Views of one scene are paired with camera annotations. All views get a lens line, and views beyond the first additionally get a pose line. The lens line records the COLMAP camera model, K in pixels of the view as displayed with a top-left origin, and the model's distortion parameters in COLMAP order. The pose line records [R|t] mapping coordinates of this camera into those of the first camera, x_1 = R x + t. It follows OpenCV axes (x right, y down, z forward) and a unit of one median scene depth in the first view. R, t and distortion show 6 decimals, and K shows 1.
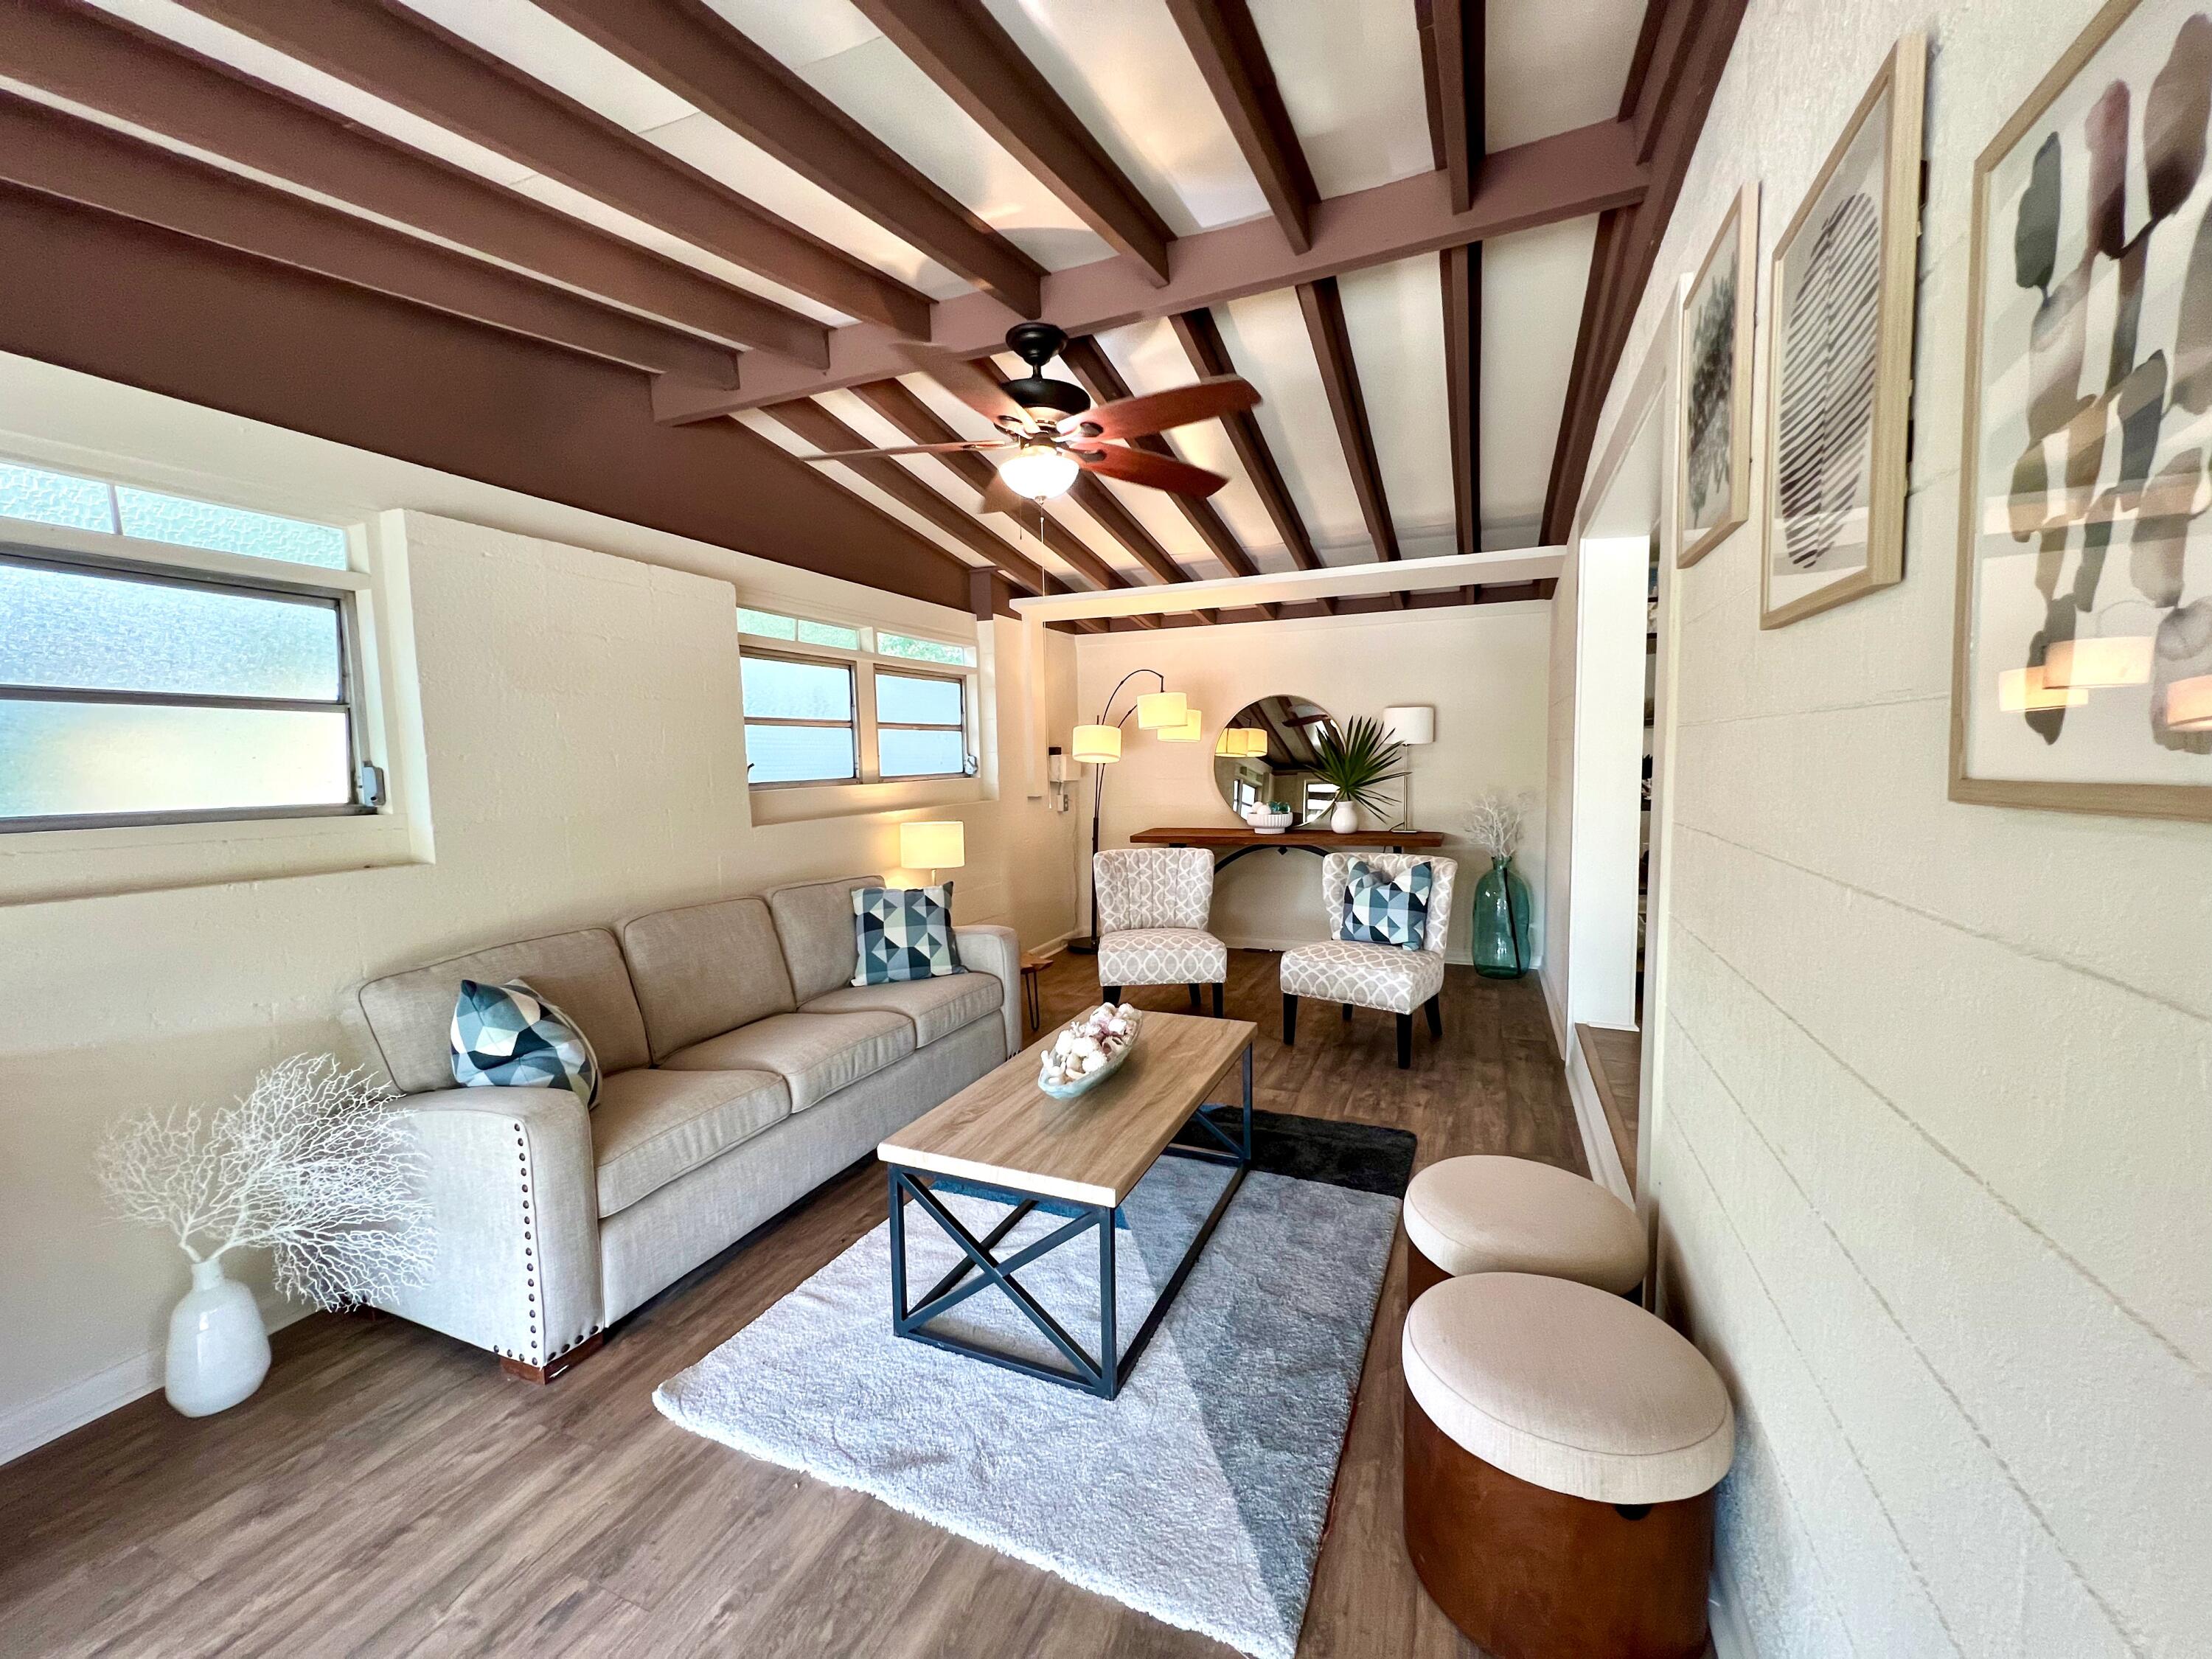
lens RADIAL K [[883.5, 0, 1108.0], [0, 883.5, 830.4], [0, 0, 1]] dist [-0.001976, 0.000496]
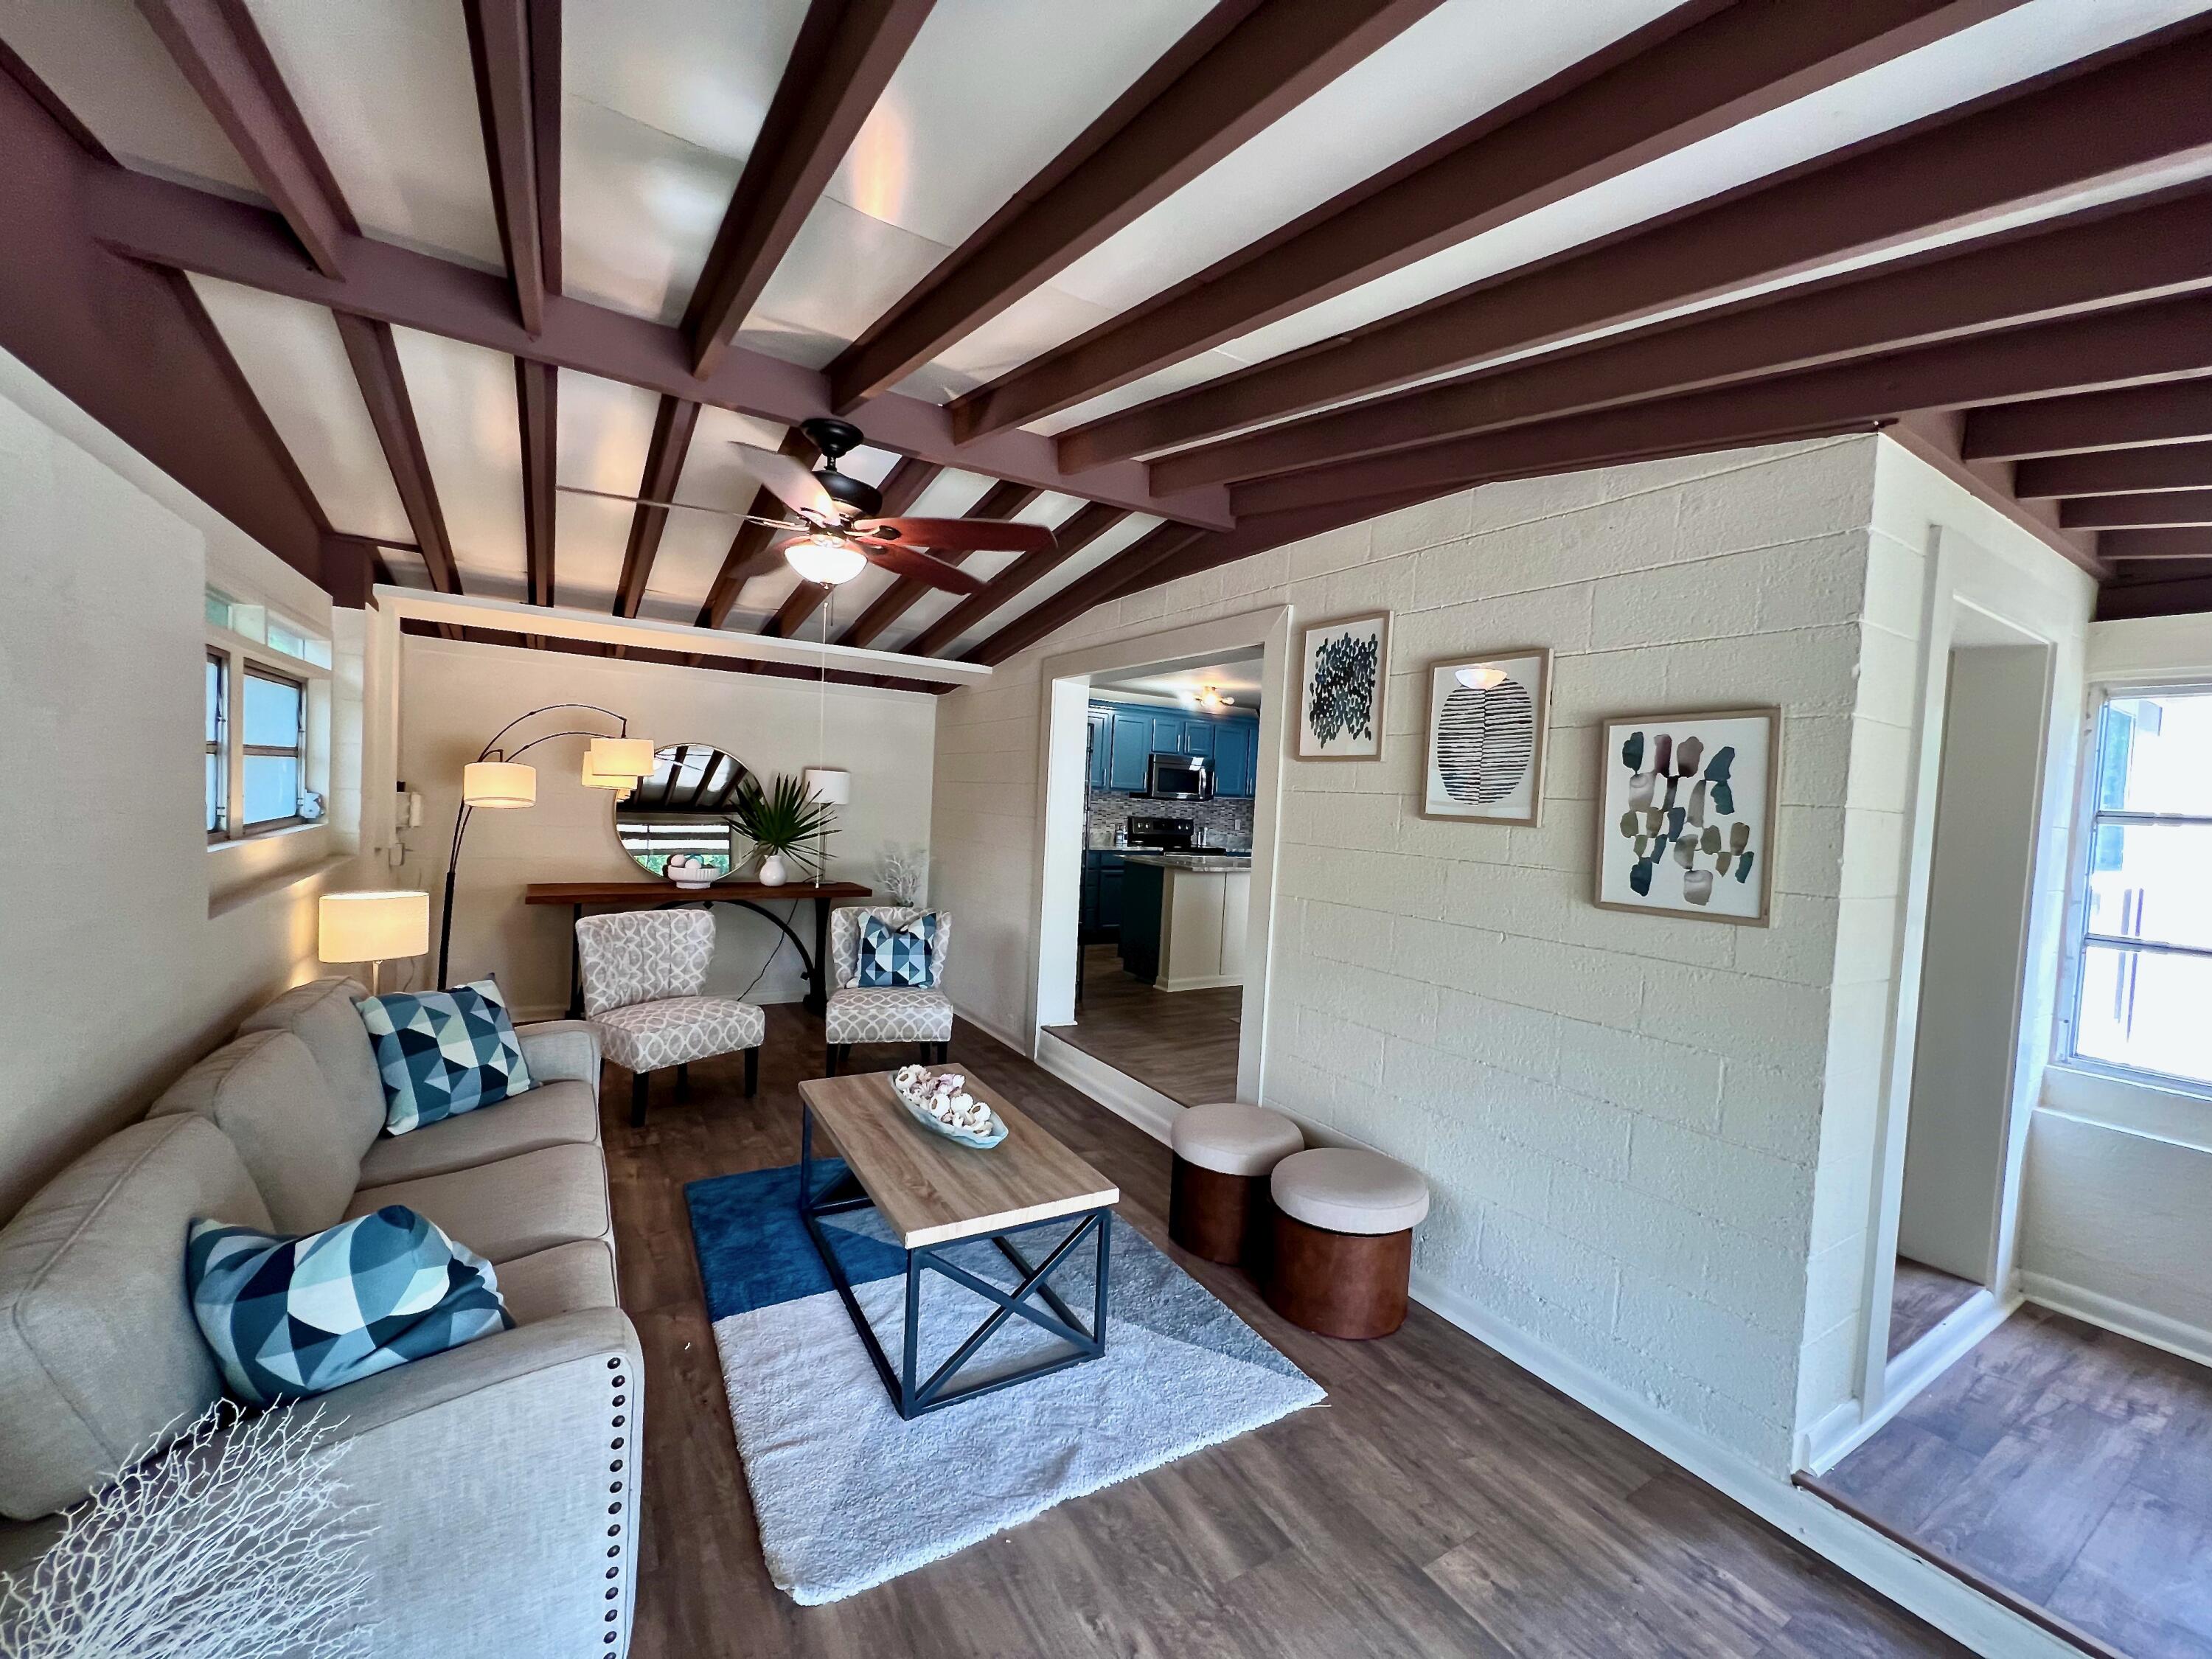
lens RADIAL K [[883.5, 0, 1108.0], [0, 883.5, 830.4], [0, 0, 1]] dist [-0.001976, 0.000496]
pose [[0.579019, 0.020009, 0.815069, -0.533189], [0.005196, 0.999588, -0.028230, -0.046280], [-0.815298, 0.020581, 0.578676, 0.112671]]
